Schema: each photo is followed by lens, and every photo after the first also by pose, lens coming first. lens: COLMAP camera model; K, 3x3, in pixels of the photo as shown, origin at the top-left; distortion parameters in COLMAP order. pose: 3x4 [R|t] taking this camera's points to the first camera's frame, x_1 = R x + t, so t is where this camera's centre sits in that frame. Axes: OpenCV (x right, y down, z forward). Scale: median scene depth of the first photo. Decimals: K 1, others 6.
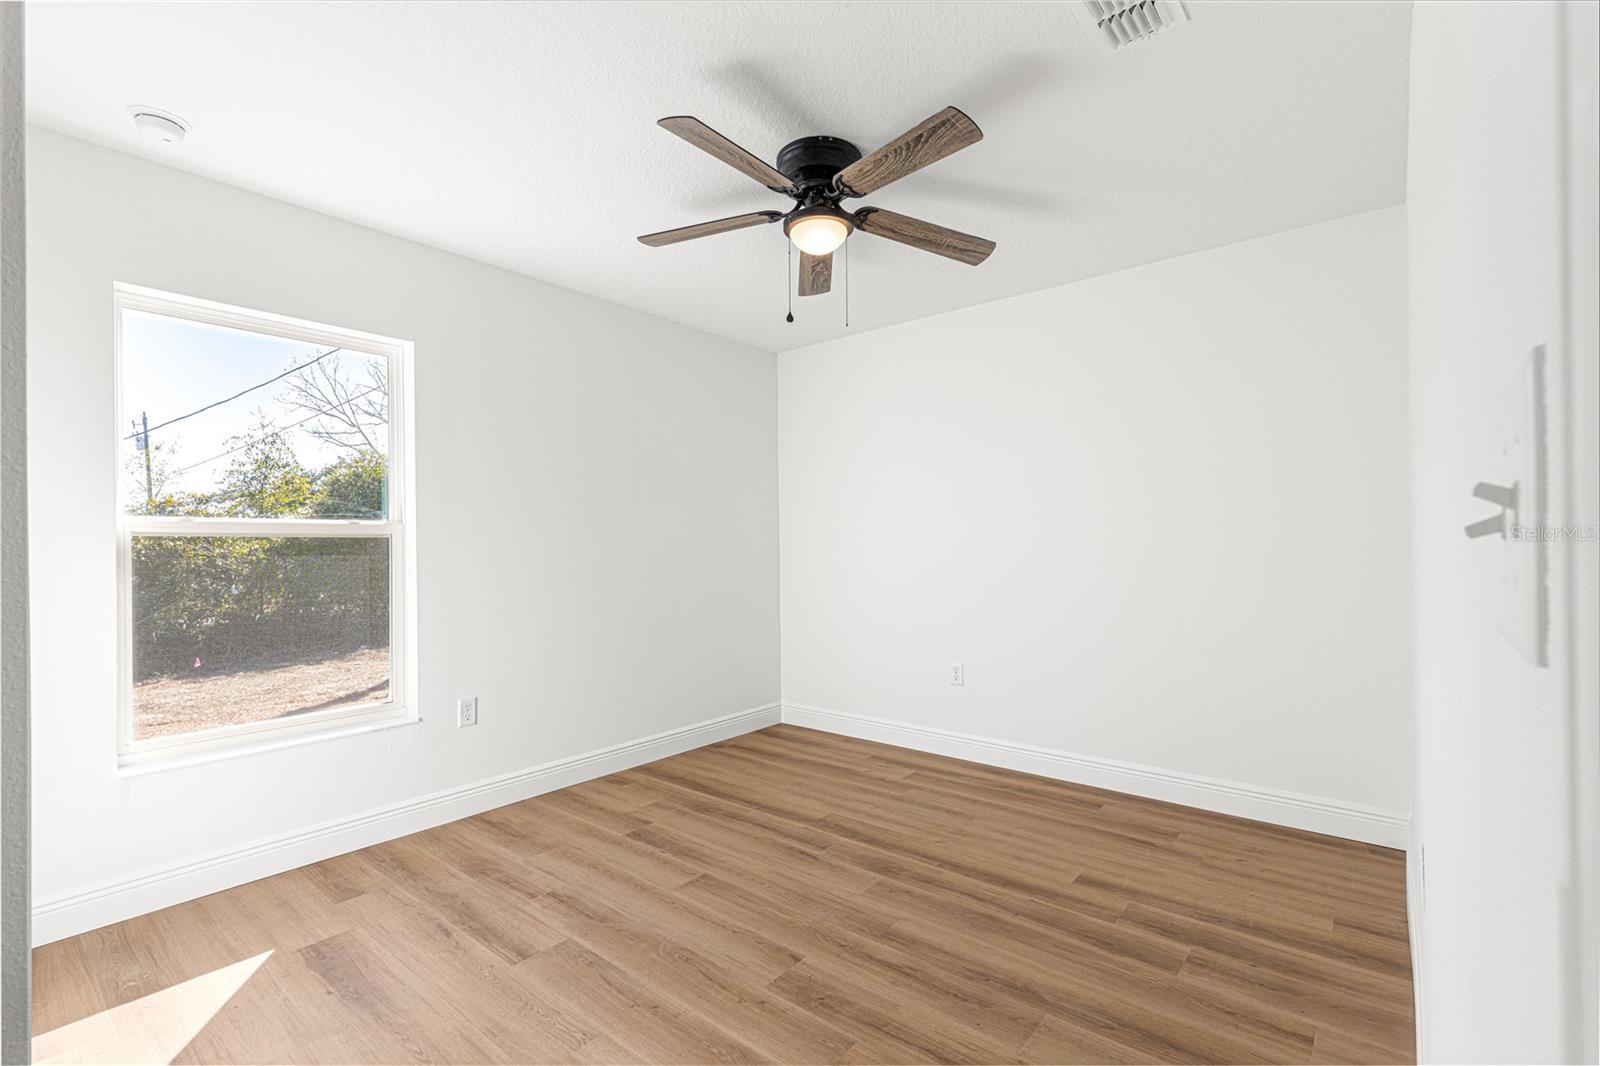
lens RADIAL K [[713.6, 0, 802.1], [0, 713.6, 541.8], [0, 0, 1]] dist [0.008680, -0.002009]
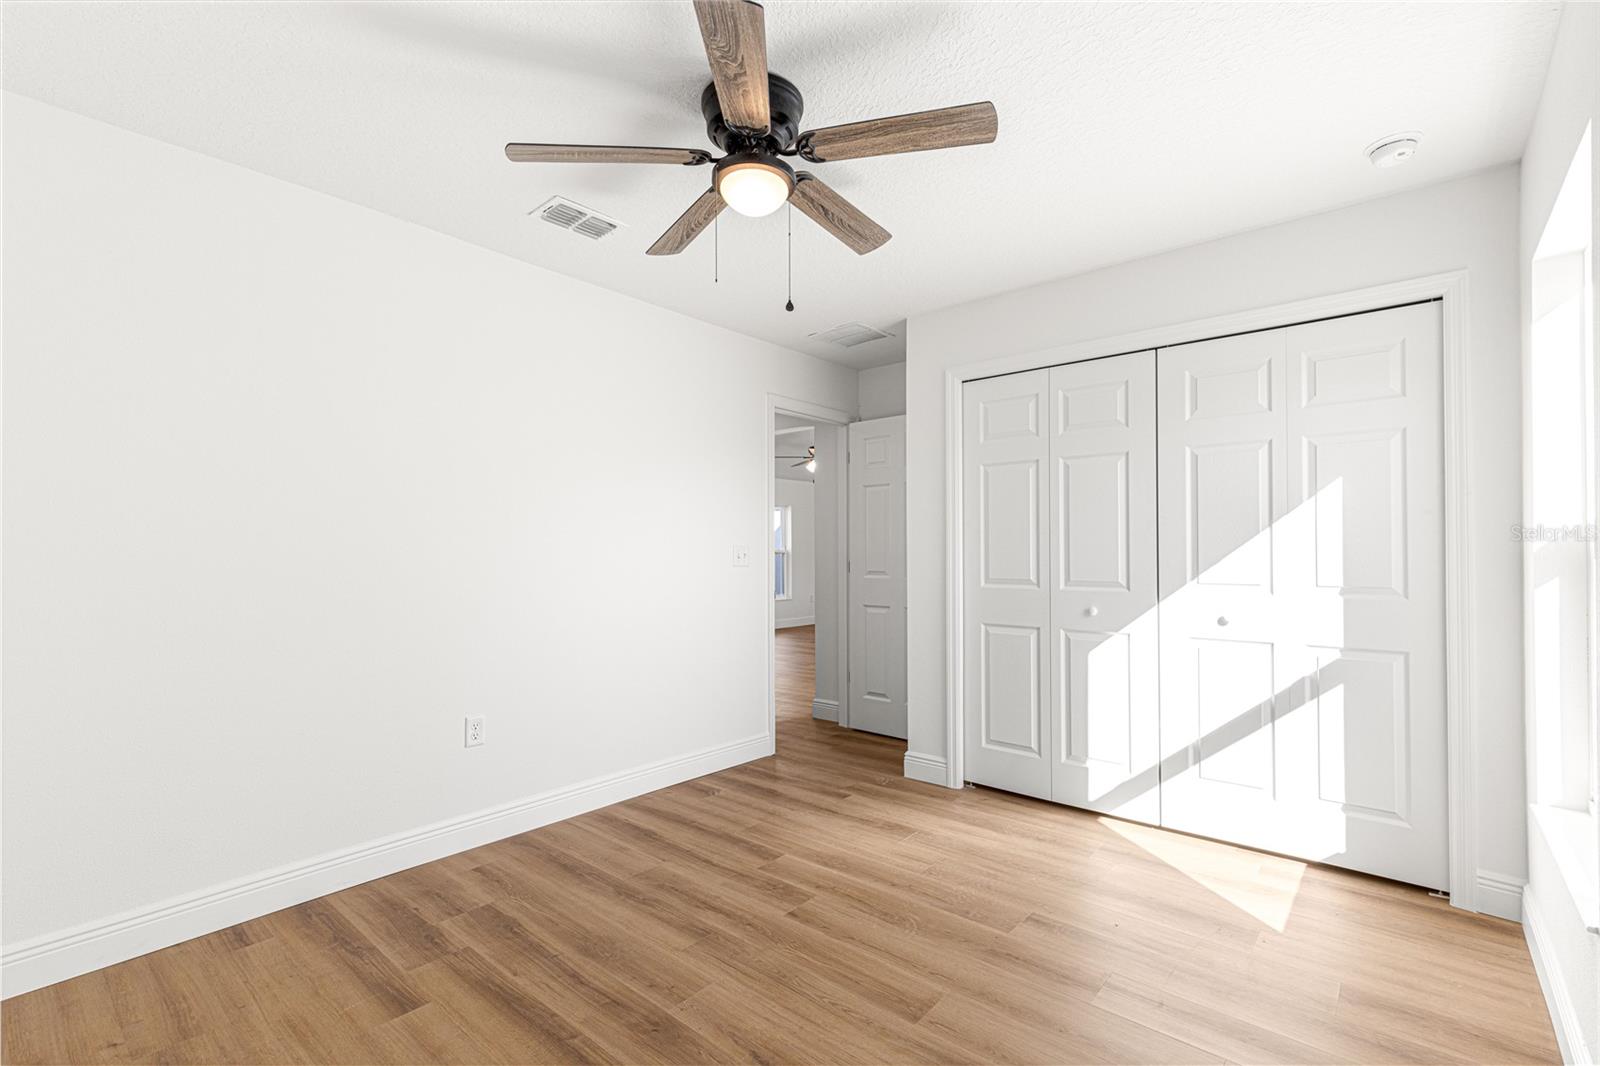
lens RADIAL K [[713.6, 0, 802.1], [0, 713.6, 541.8], [0, 0, 1]] dist [0.008680, -0.002009]
pose [[-0.999783, 0.010919, 0.017752, -0.047503], [0.010504, 0.999673, -0.023301, 0.003923], [-0.018001, -0.023110, -0.999571, 2.005145]]
